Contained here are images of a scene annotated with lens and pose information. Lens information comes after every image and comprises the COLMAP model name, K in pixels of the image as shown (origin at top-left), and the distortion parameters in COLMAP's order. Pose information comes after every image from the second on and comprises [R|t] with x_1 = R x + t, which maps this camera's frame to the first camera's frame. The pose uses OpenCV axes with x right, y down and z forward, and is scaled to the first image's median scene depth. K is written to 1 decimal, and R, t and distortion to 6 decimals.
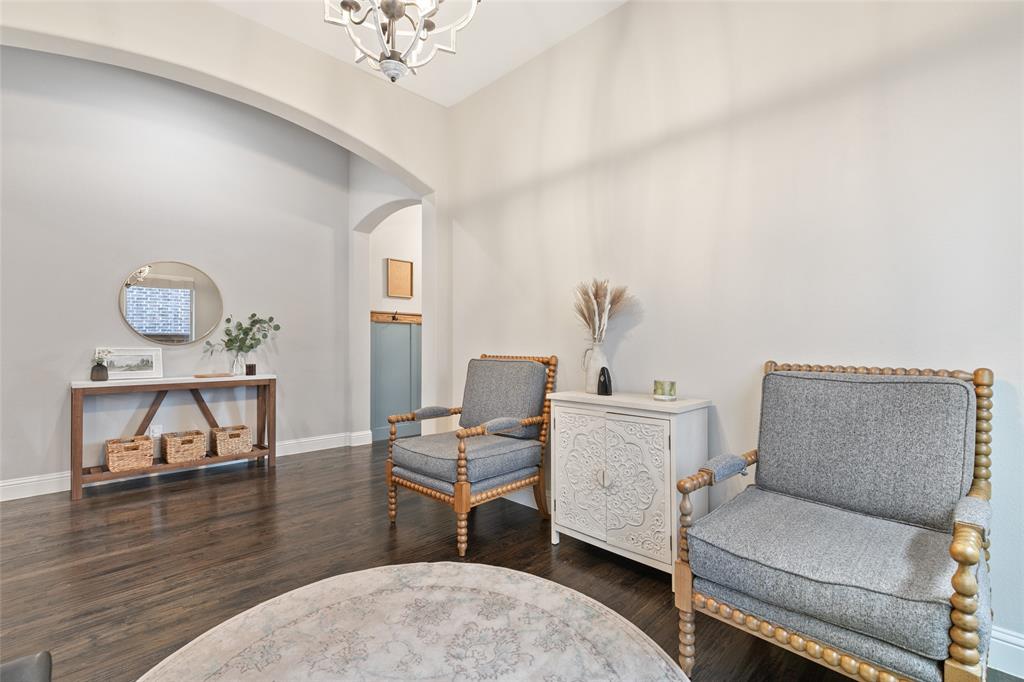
lens RADIAL K [[464.2, 0, 512.2], [0, 464.2, 341.1], [0, 0, 1]] dist [0.009665, -0.002540]
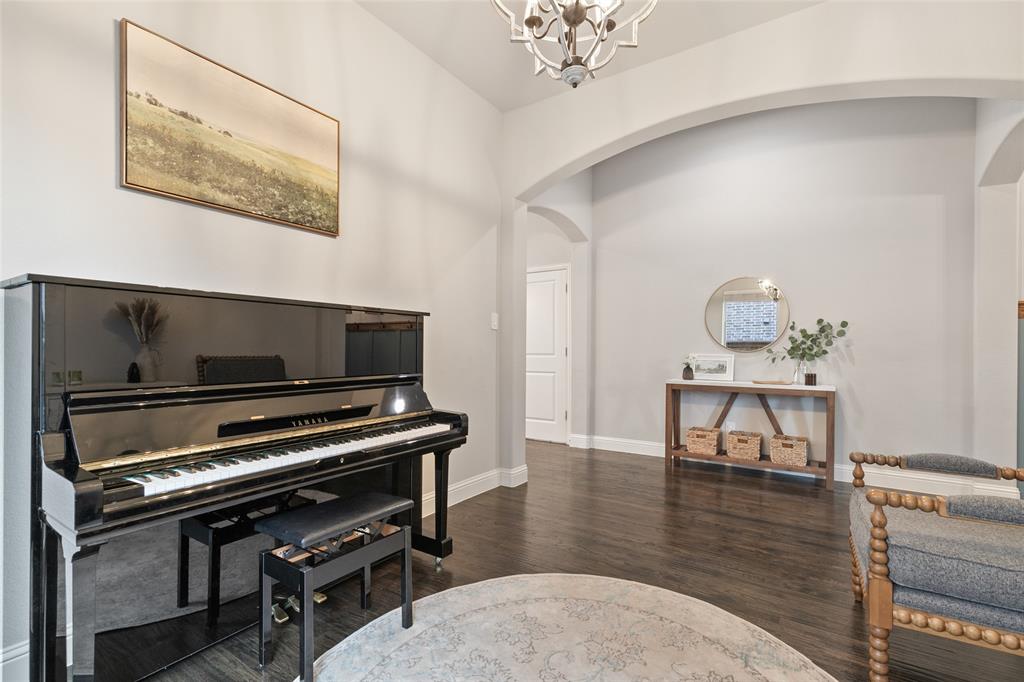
lens RADIAL K [[464.2, 0, 514.1], [0, 464.2, 347.3], [0, 0, 1]] dist [0.009665, -0.002540]
pose [[0.191283, -0.005054, -0.981522, 0.258317], [-0.001392, 0.999984, -0.005420, 0.003098], [0.981534, 0.002403, 0.191273, 0.255018]]
